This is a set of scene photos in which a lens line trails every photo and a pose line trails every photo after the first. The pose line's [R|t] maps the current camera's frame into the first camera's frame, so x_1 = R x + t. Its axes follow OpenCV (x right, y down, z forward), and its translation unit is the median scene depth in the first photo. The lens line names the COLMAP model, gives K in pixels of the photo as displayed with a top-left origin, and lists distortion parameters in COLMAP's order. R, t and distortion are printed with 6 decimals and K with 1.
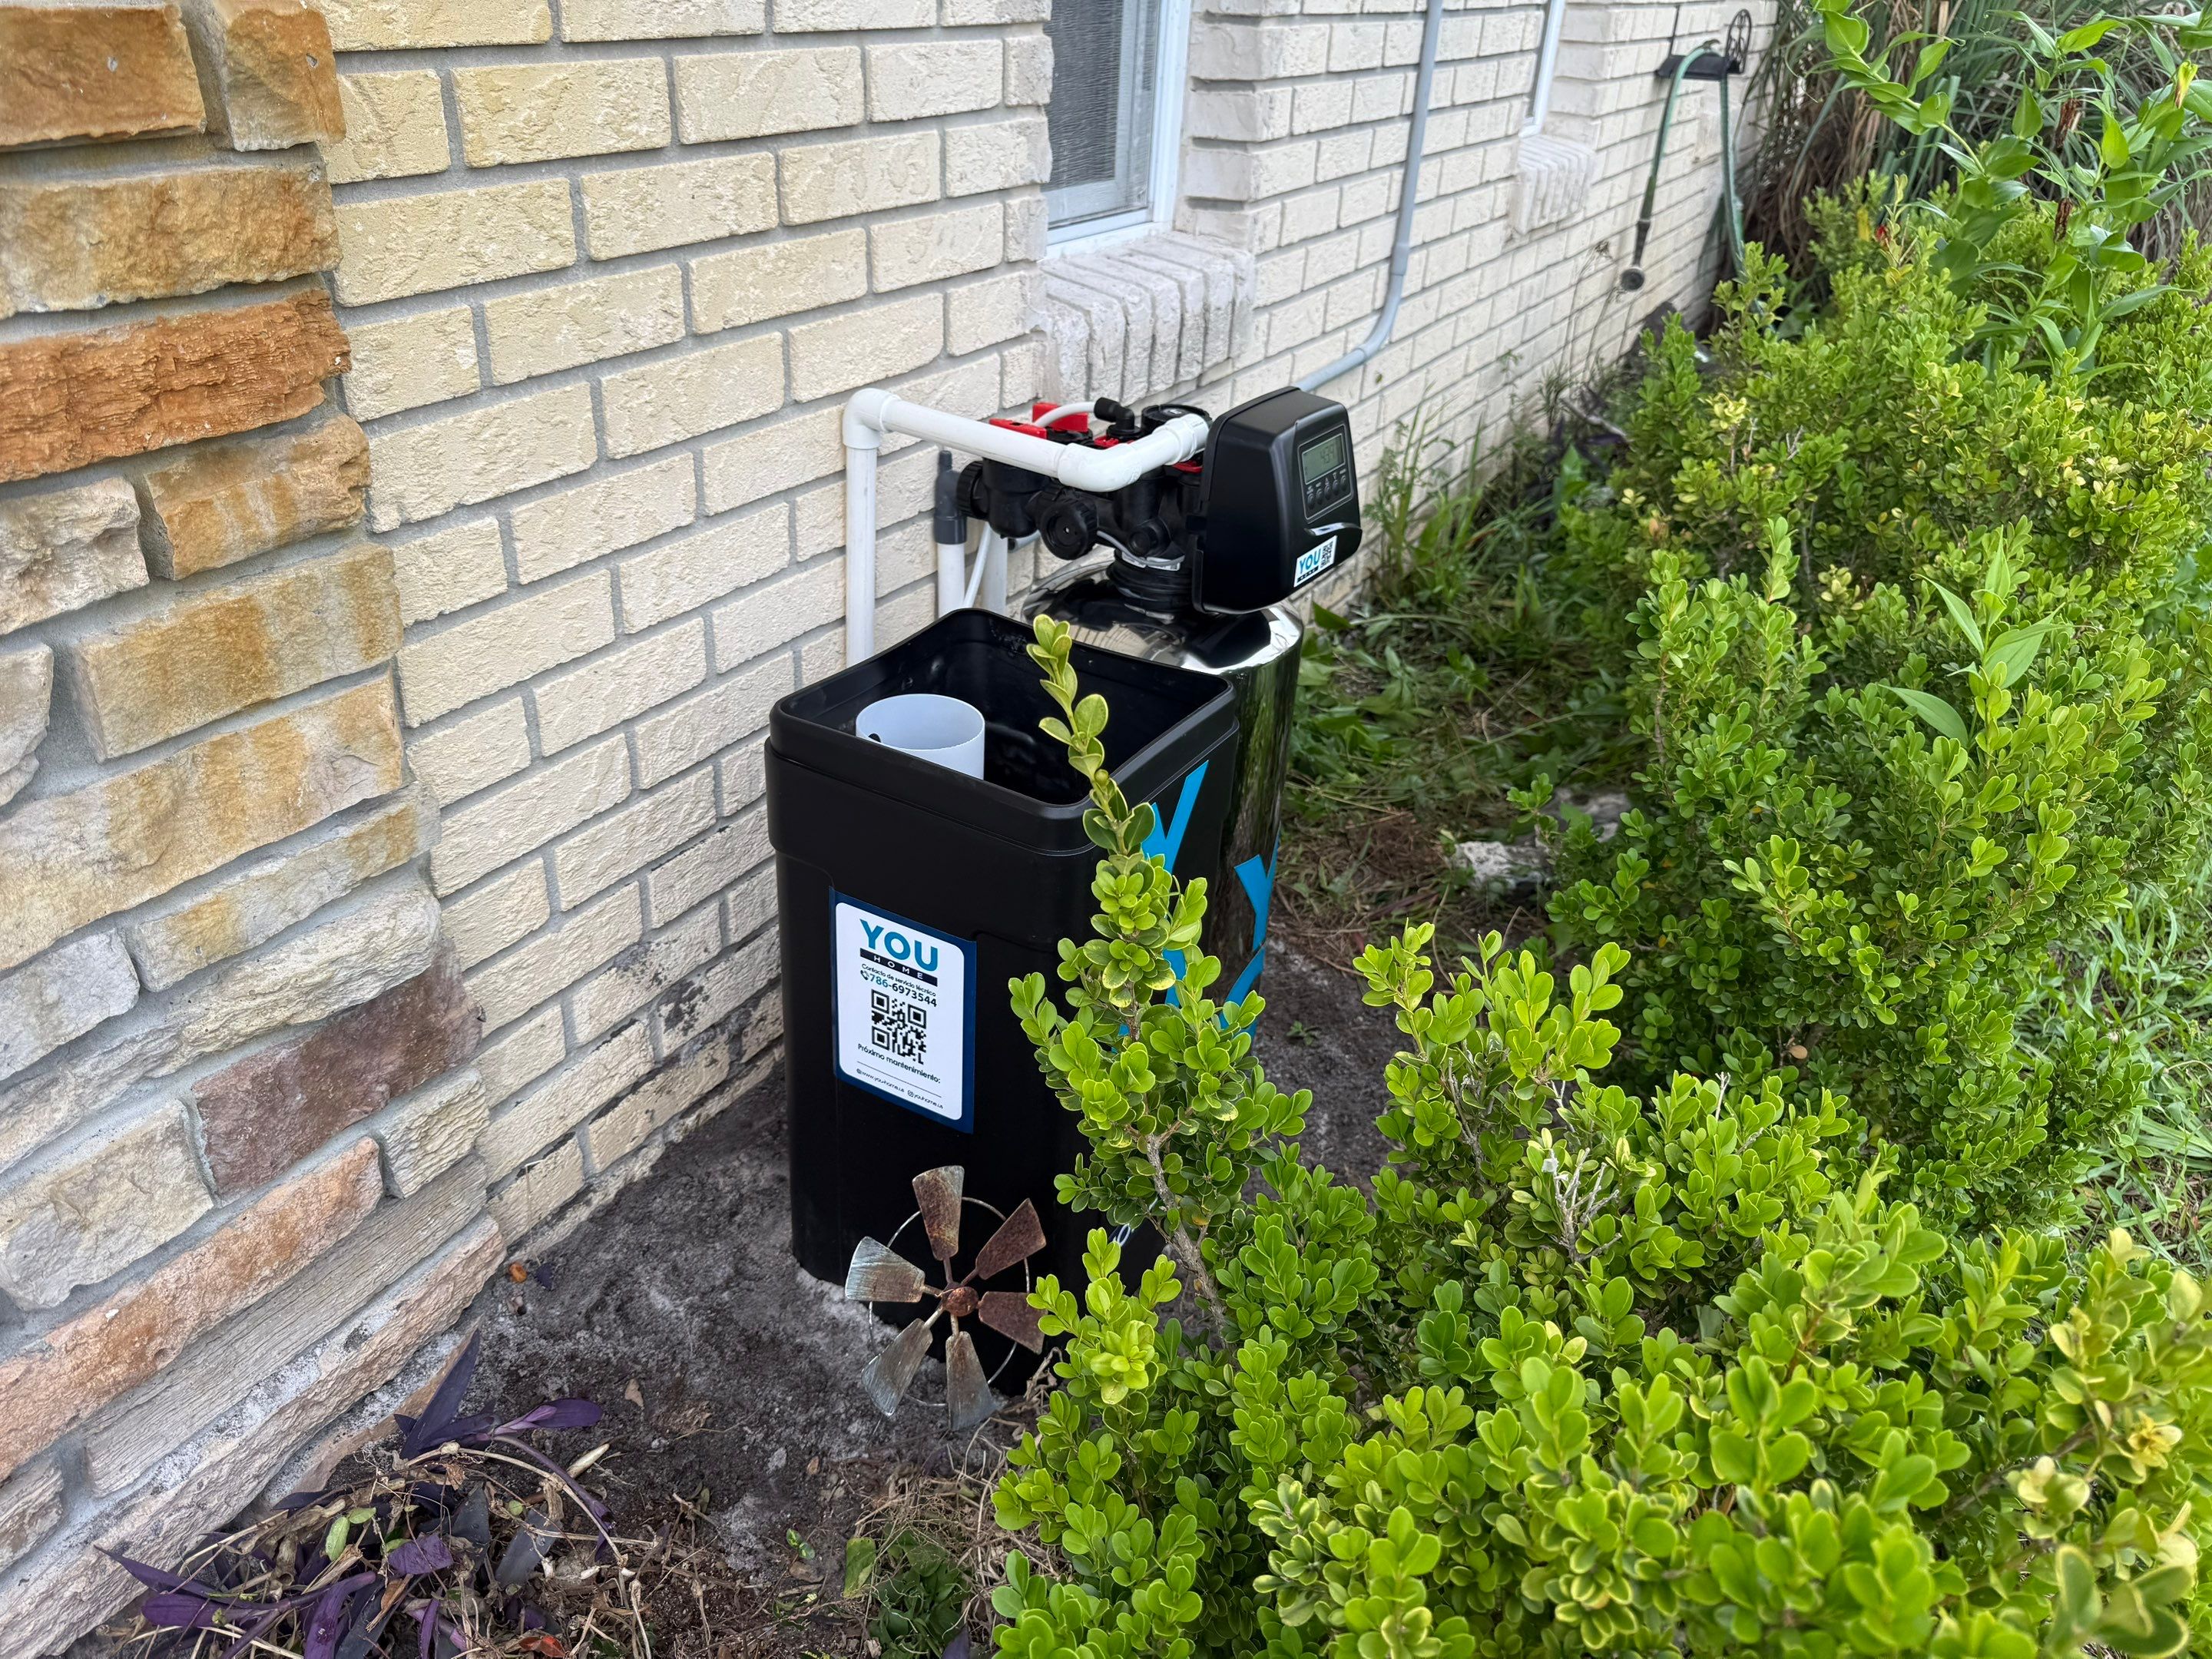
lens RADIAL K [[1613.2, 0, 1109.2], [0, 1613.2, 848.3], [0, 0, 1]] dist [0.002119, -0.015056]
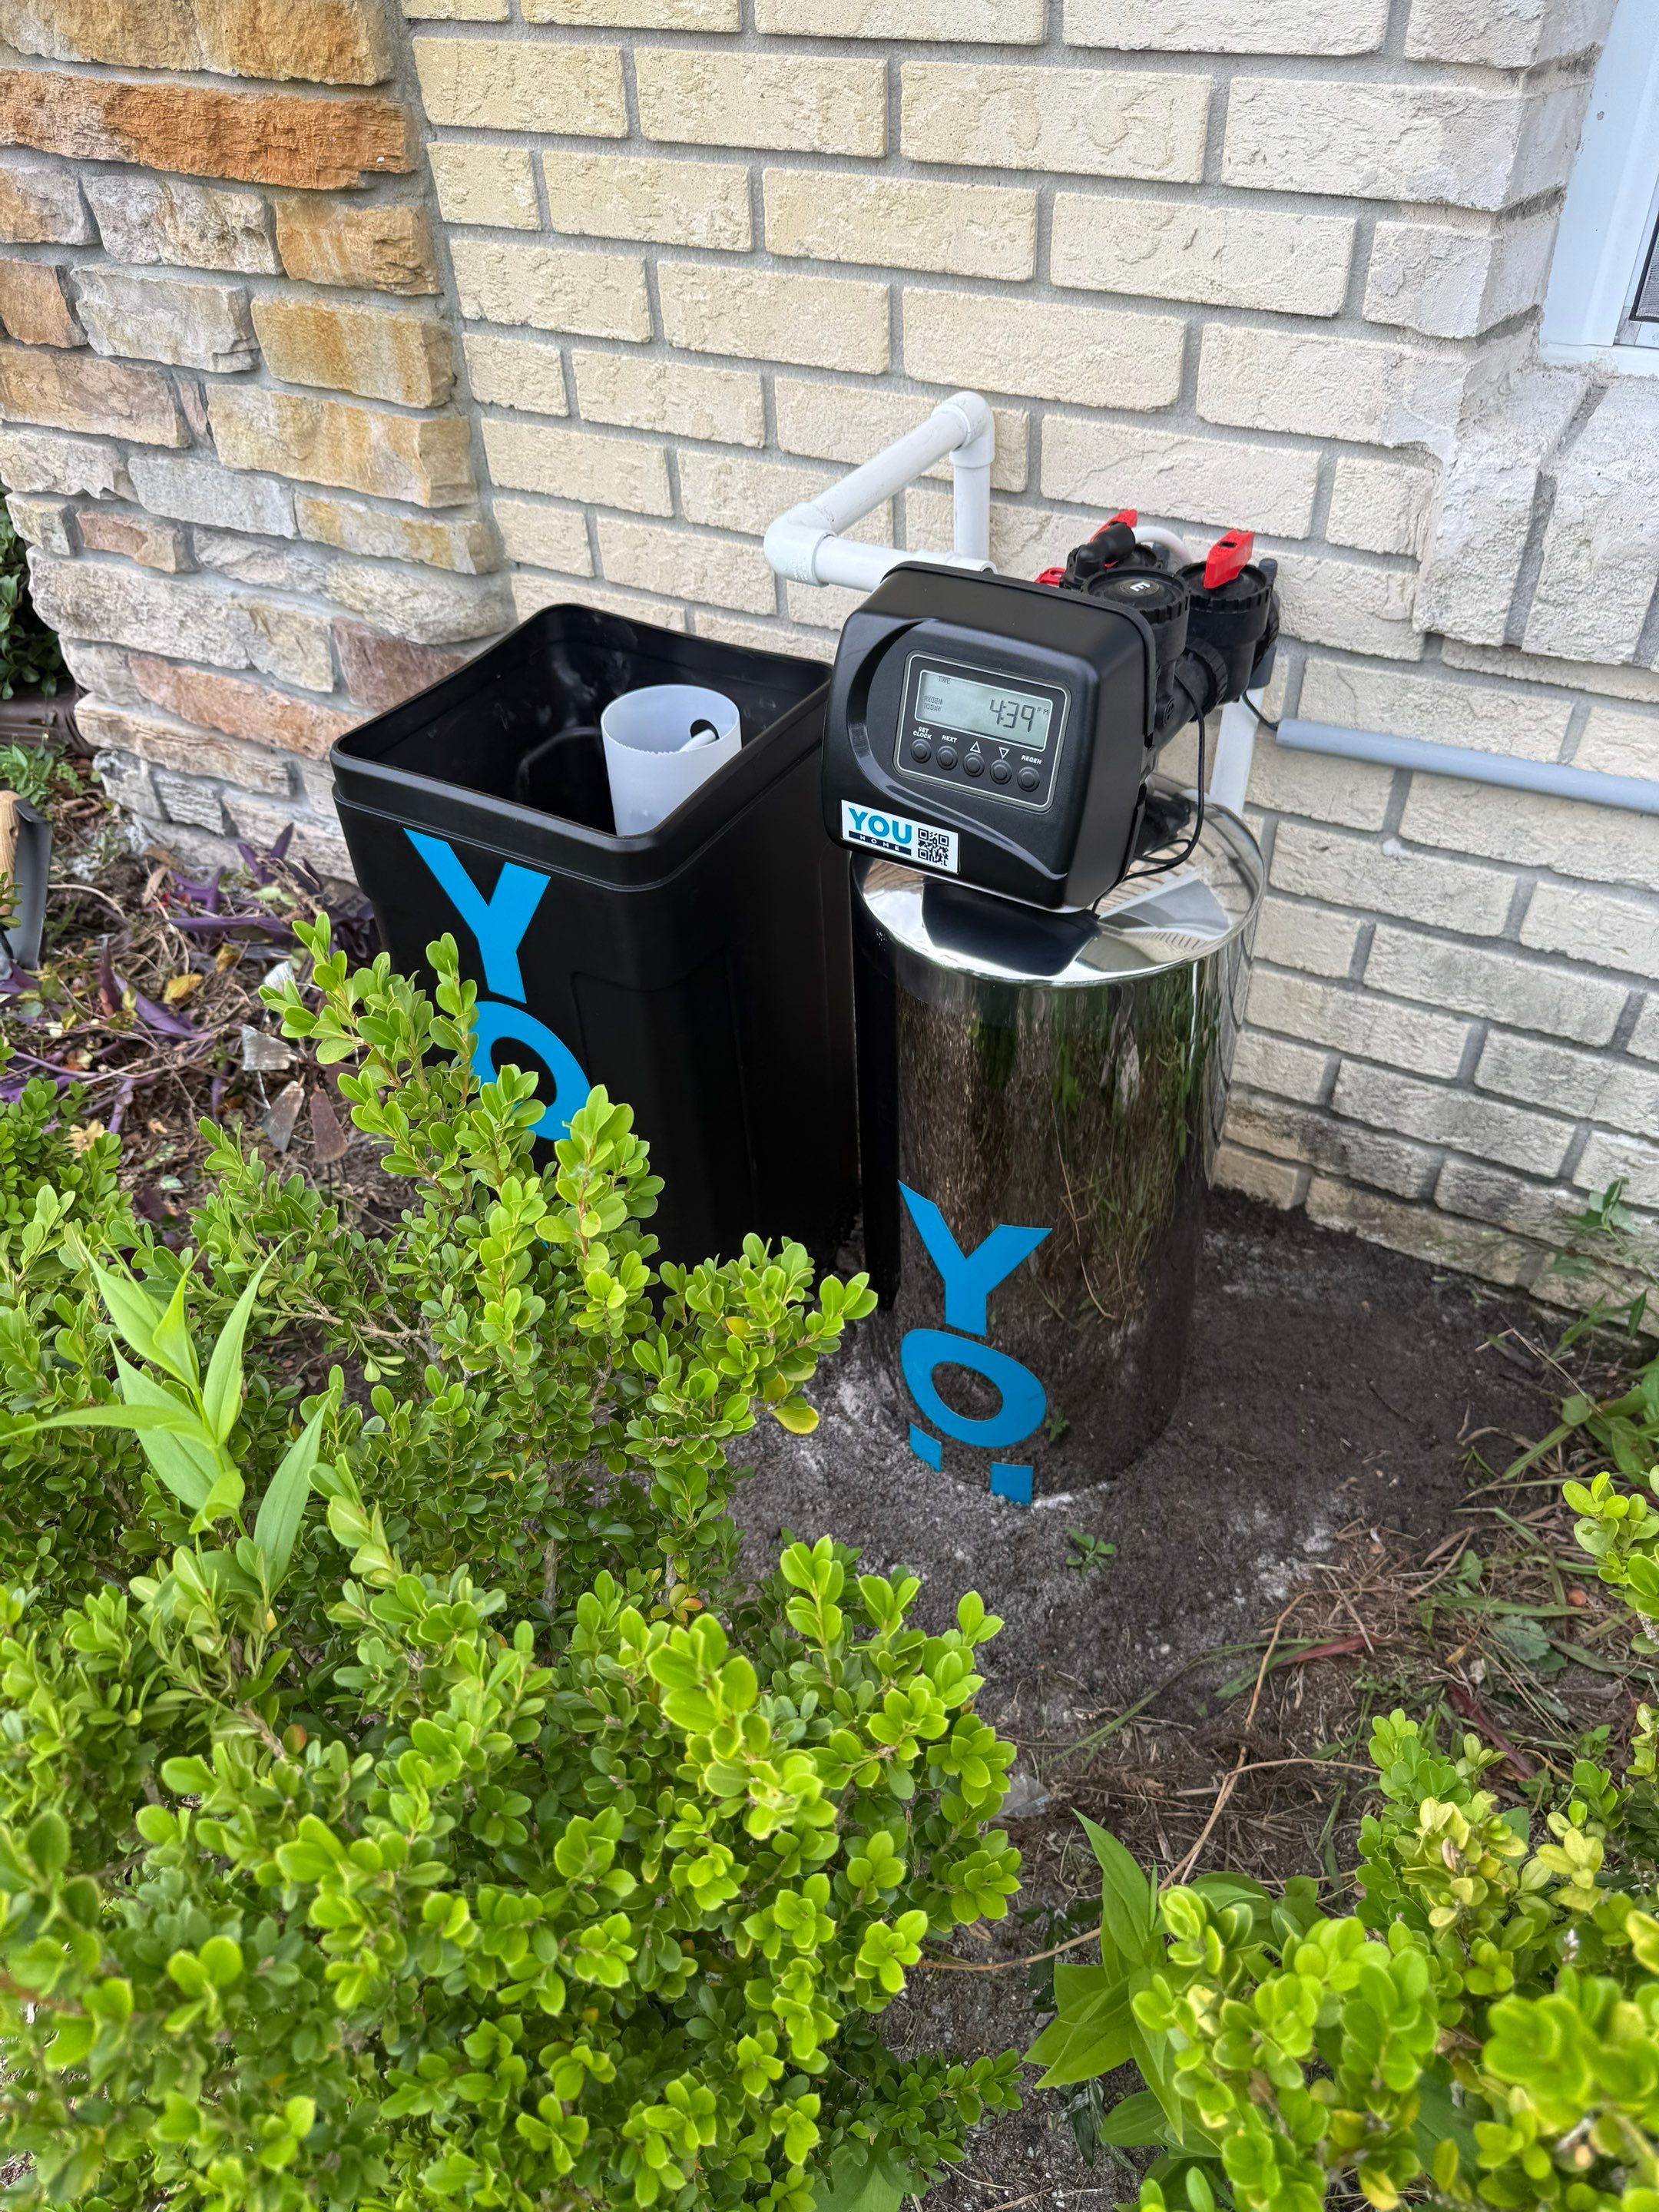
lens RADIAL K [[1613.2, 0, 806.1], [0, 1613.2, 1121.6], [0, 0, 1]] dist [0.002119, -0.015056]
pose [[-0.007235, 0.626837, -0.779117, 0.803400], [-0.462683, 0.688621, 0.558324, -0.501285], [0.886494, 0.364524, 0.285045, 0.925344]]
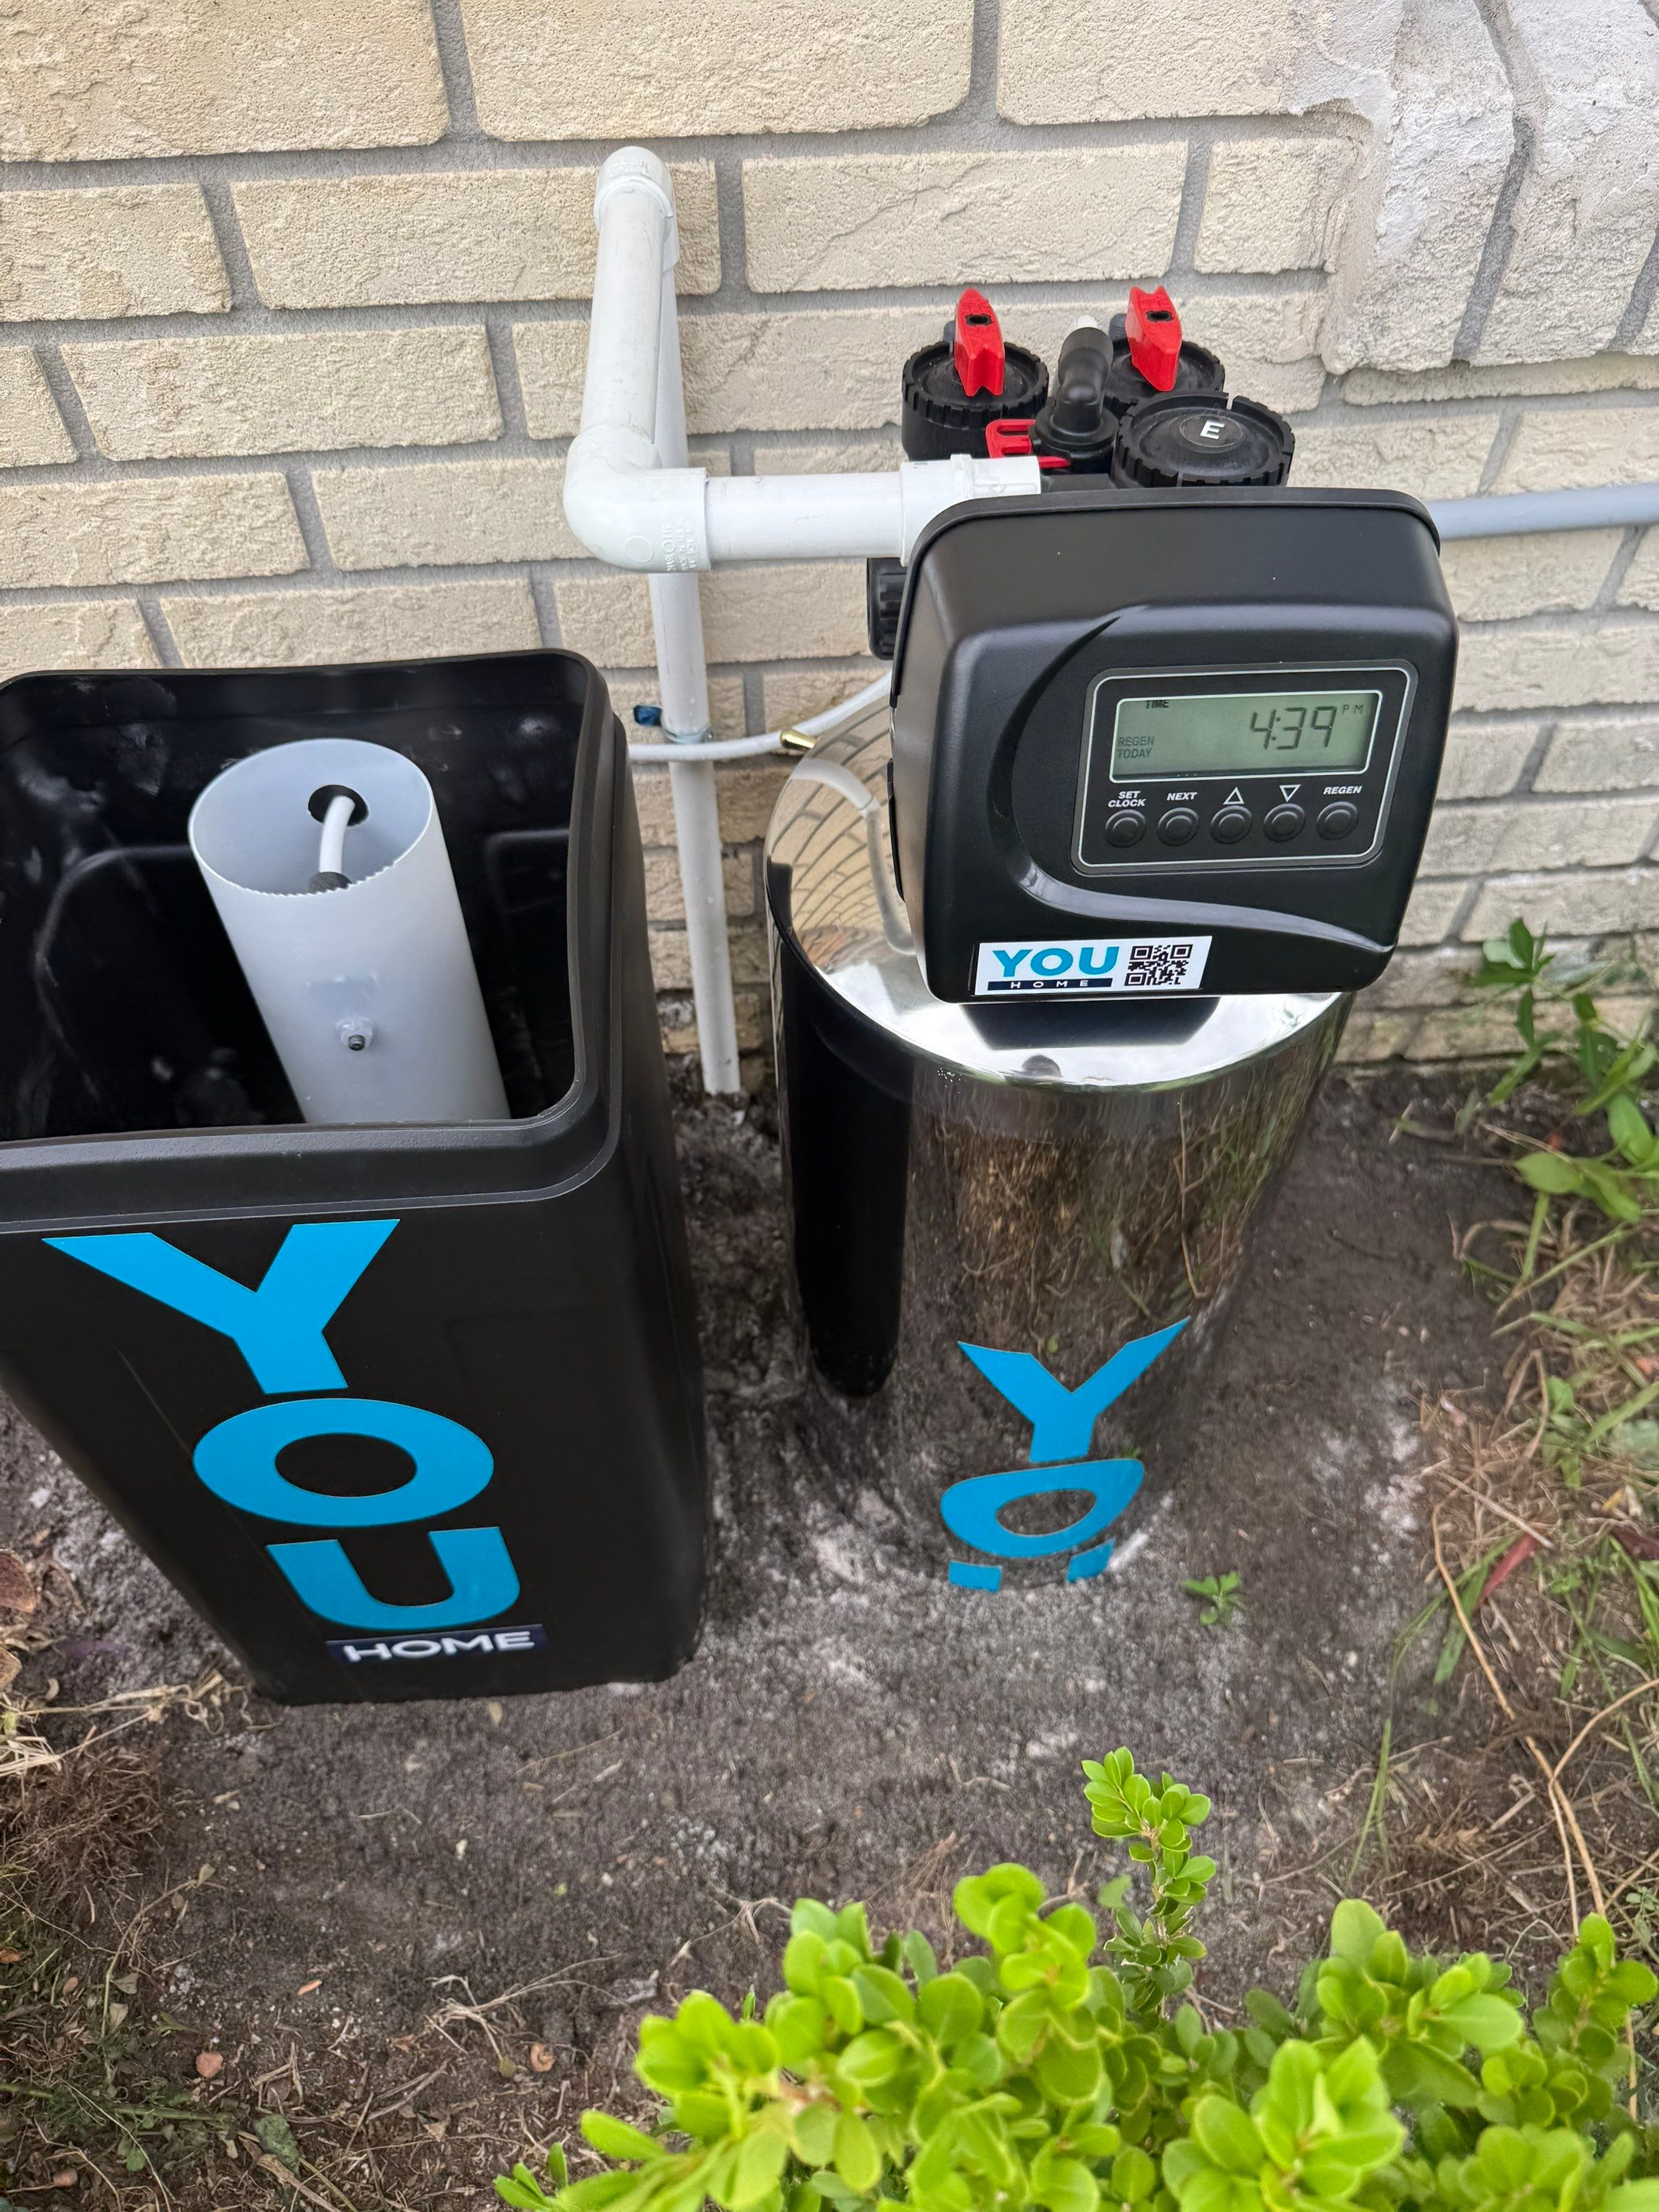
lens RADIAL K [[1613.2, 0, 834.3], [0, 1613.2, 1094.3], [0, 0, 1]] dist [0.002119, -0.015056]
pose [[0.563299, 0.610801, -0.556431, 0.368366], [-0.383589, 0.789789, 0.478637, -0.352138], [0.731815, -0.056175, 0.679184, 0.779049]]
